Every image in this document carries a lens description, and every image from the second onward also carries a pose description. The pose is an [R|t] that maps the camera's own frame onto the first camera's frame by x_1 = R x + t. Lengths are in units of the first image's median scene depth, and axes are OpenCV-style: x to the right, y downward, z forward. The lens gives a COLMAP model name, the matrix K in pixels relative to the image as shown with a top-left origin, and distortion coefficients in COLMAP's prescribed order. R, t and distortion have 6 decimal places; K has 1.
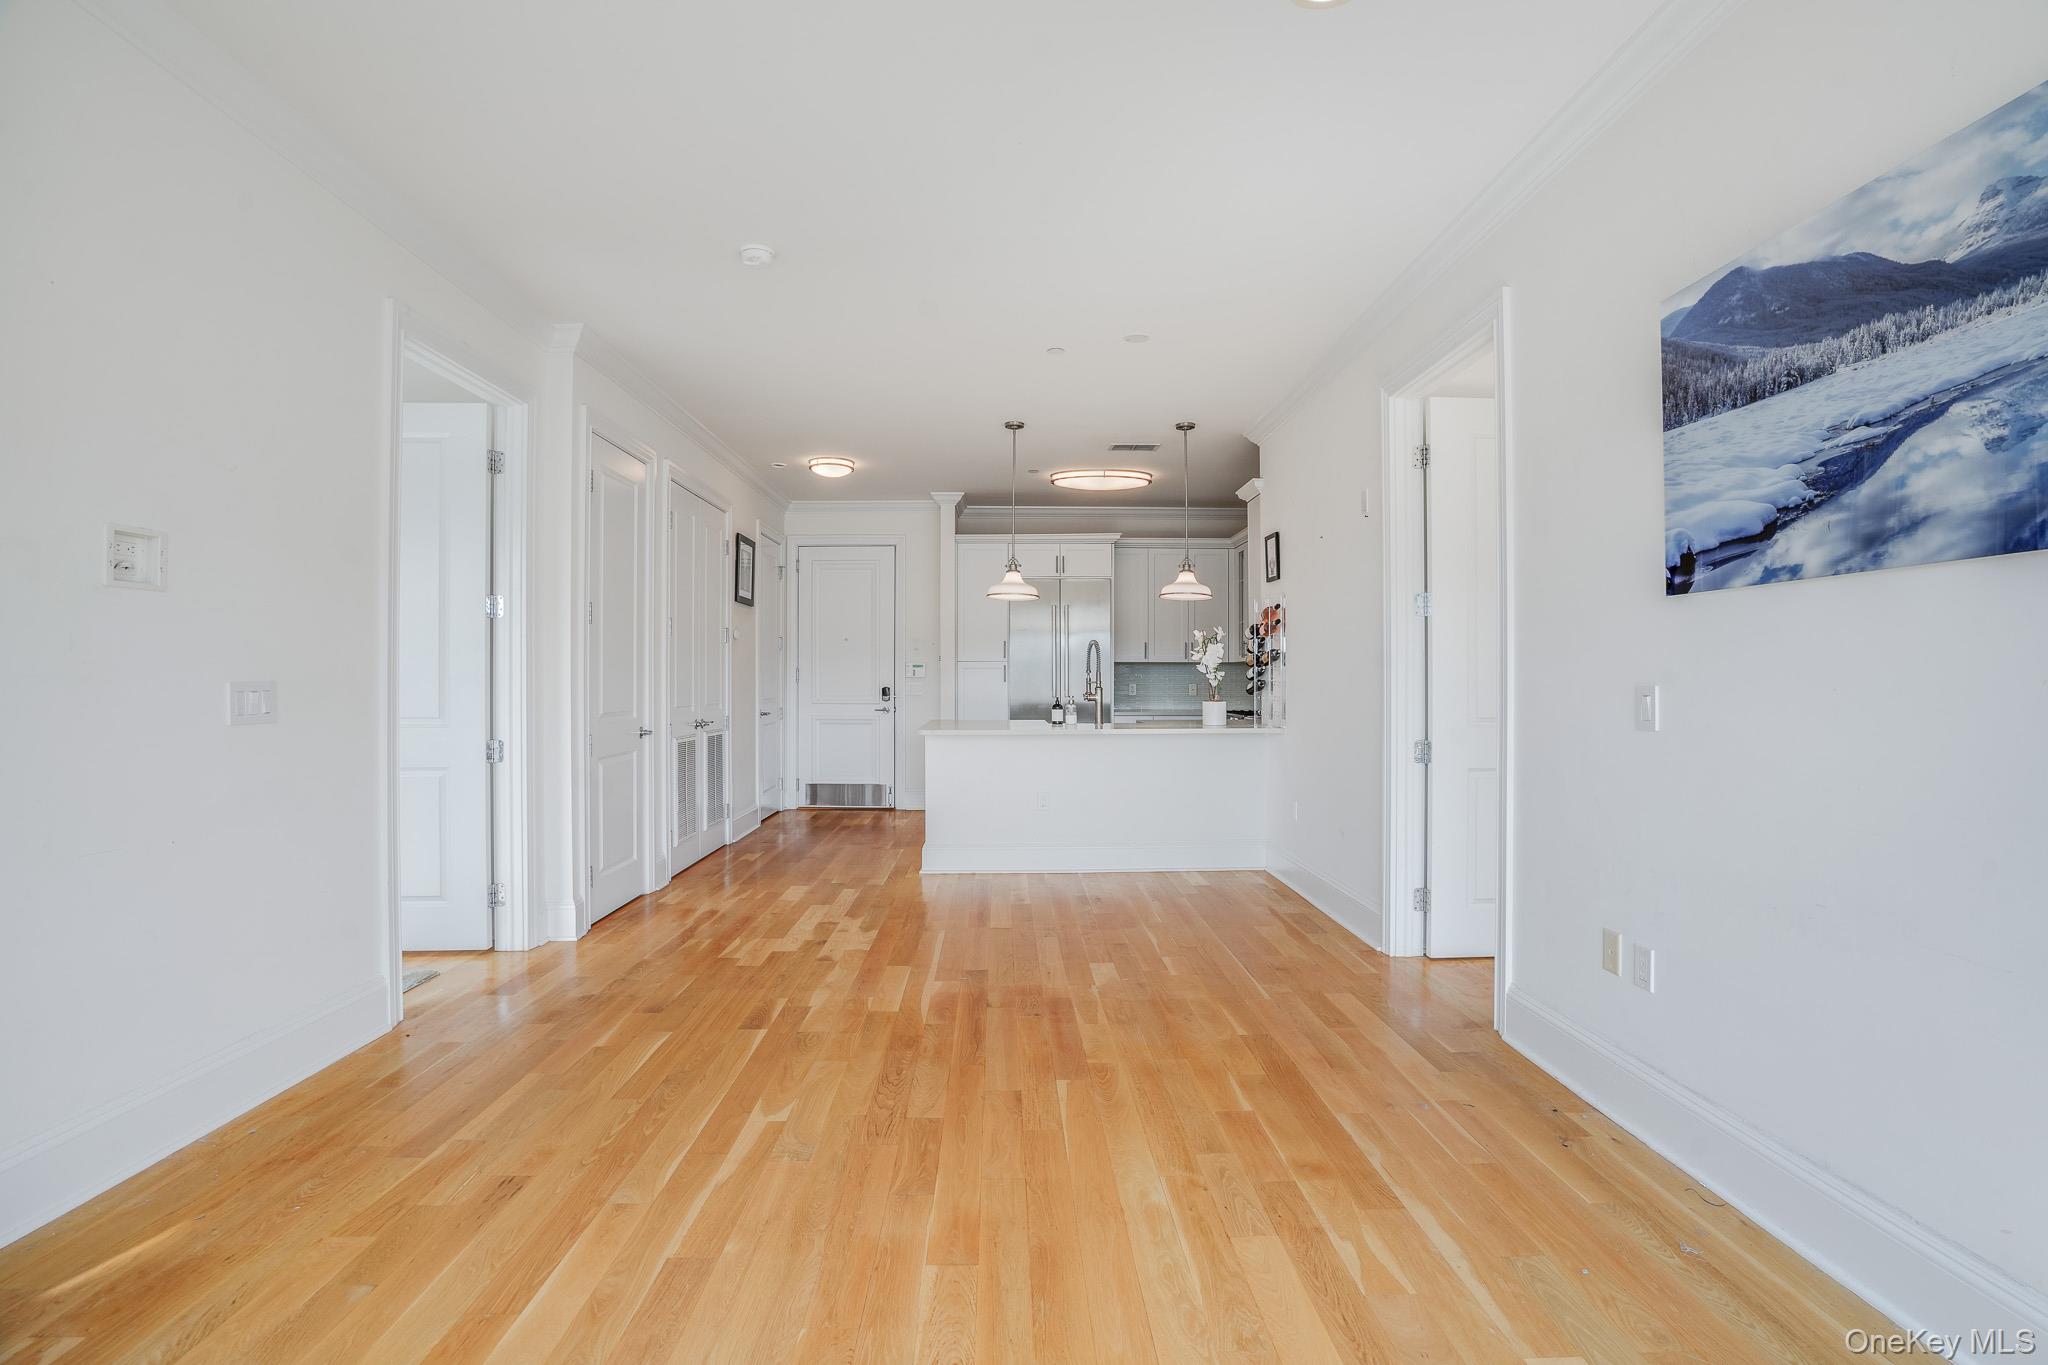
lens RADIAL K [[962.2, 0, 1040.5], [0, 962.2, 678.6], [0, 0, 1]] dist [-0.036248, 0.010470]
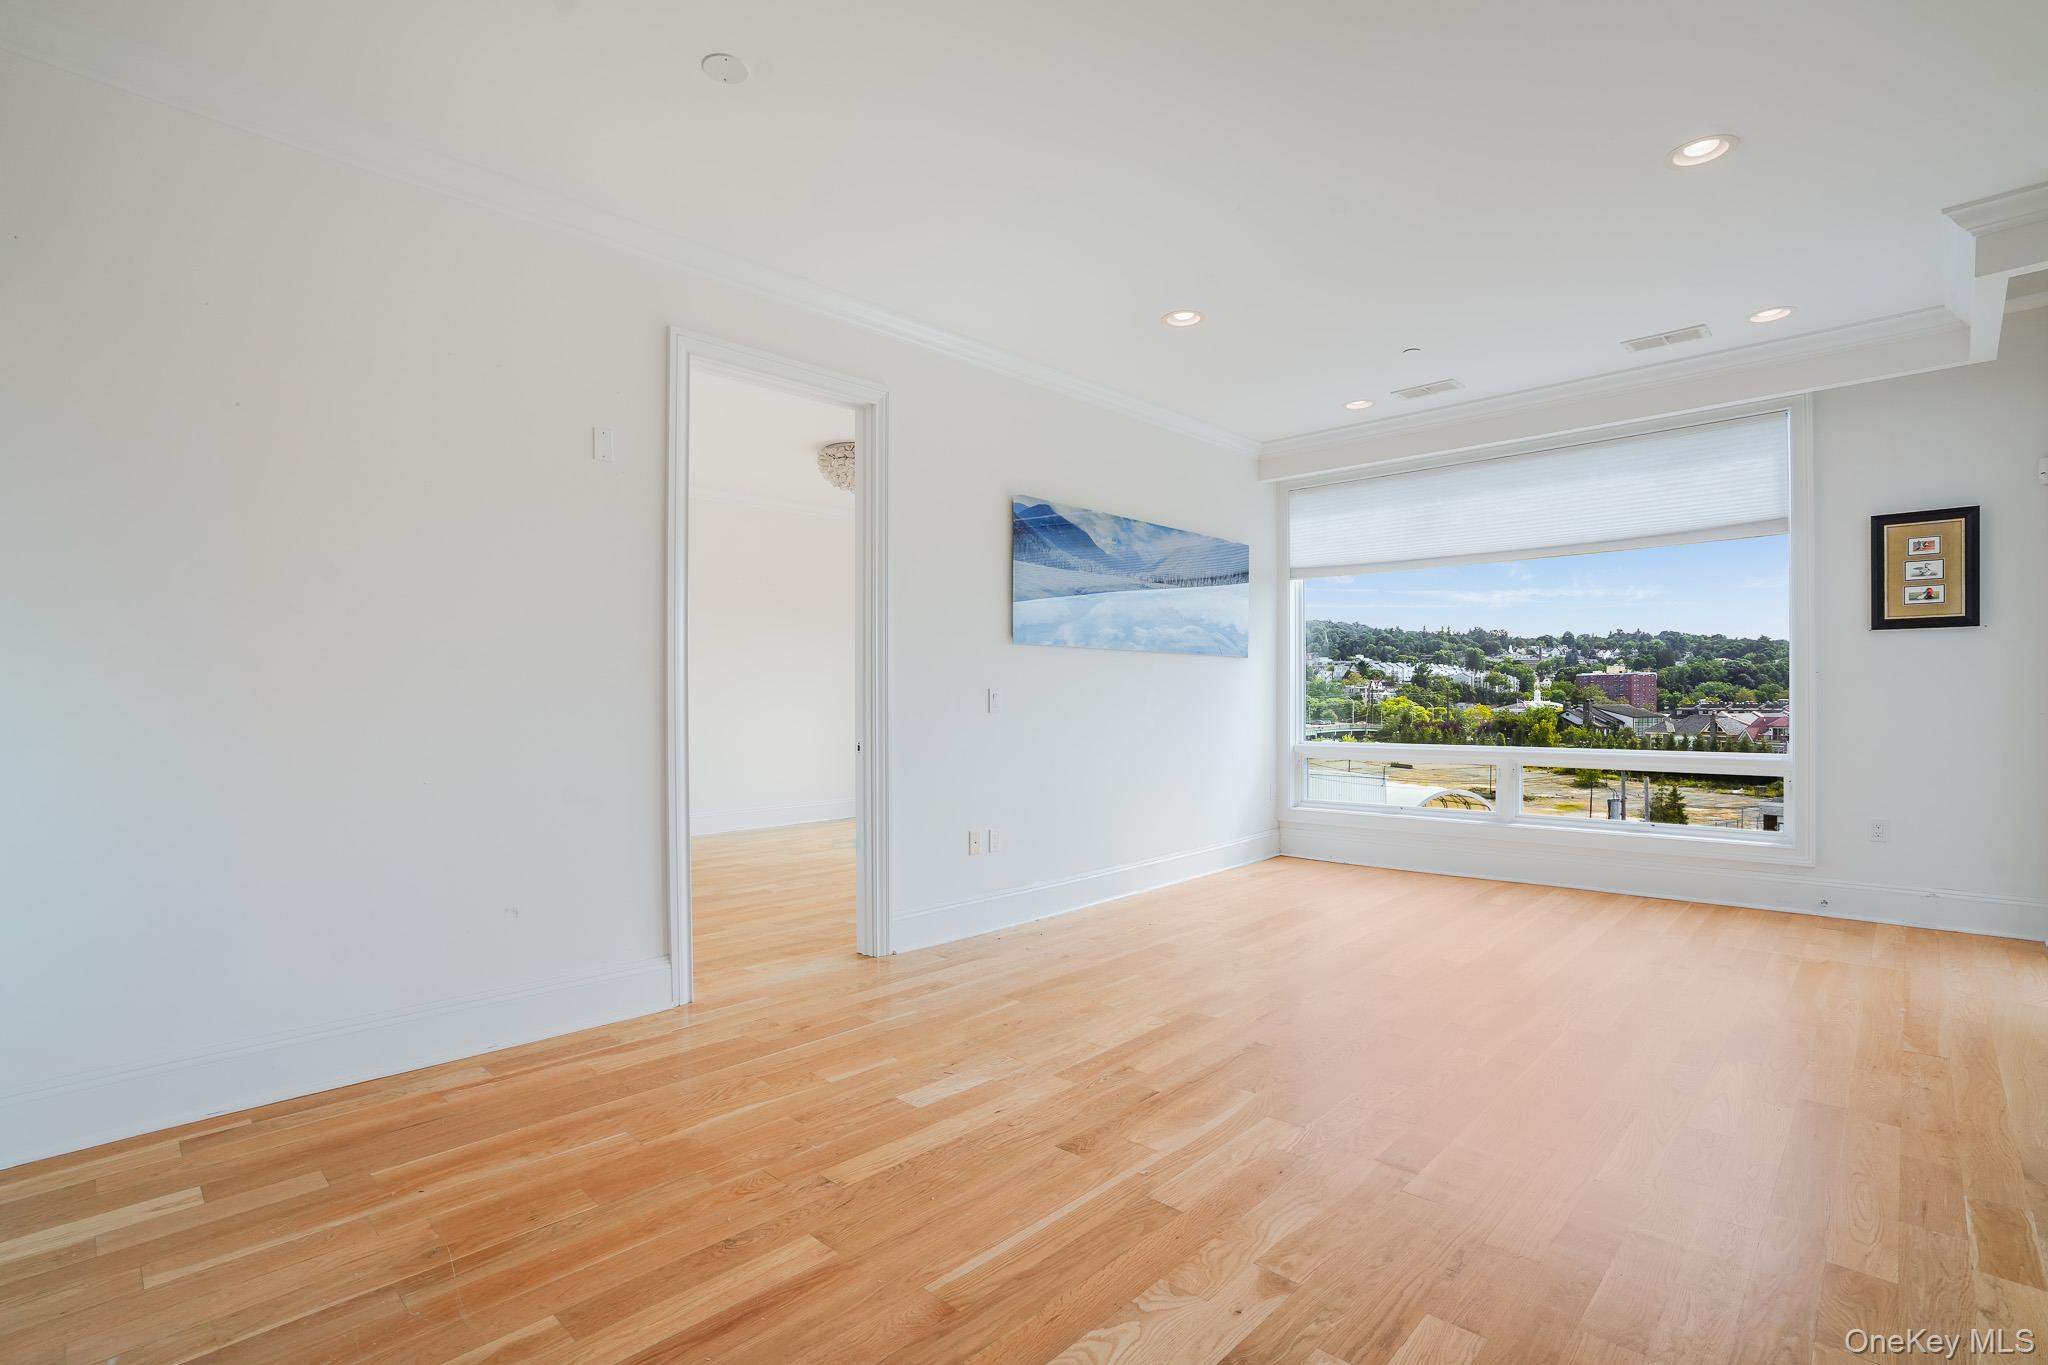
lens RADIAL K [[962.2, 0, 1040.7], [0, 962.2, 695.7], [0, 0, 1]] dist [-0.036248, 0.010470]
pose [[-0.711828, -0.000063, 0.702354, -0.569789], [-0.006660, 0.999956, -0.006660, 0.025614], [-0.702323, -0.009419, -0.711796, 1.729242]]
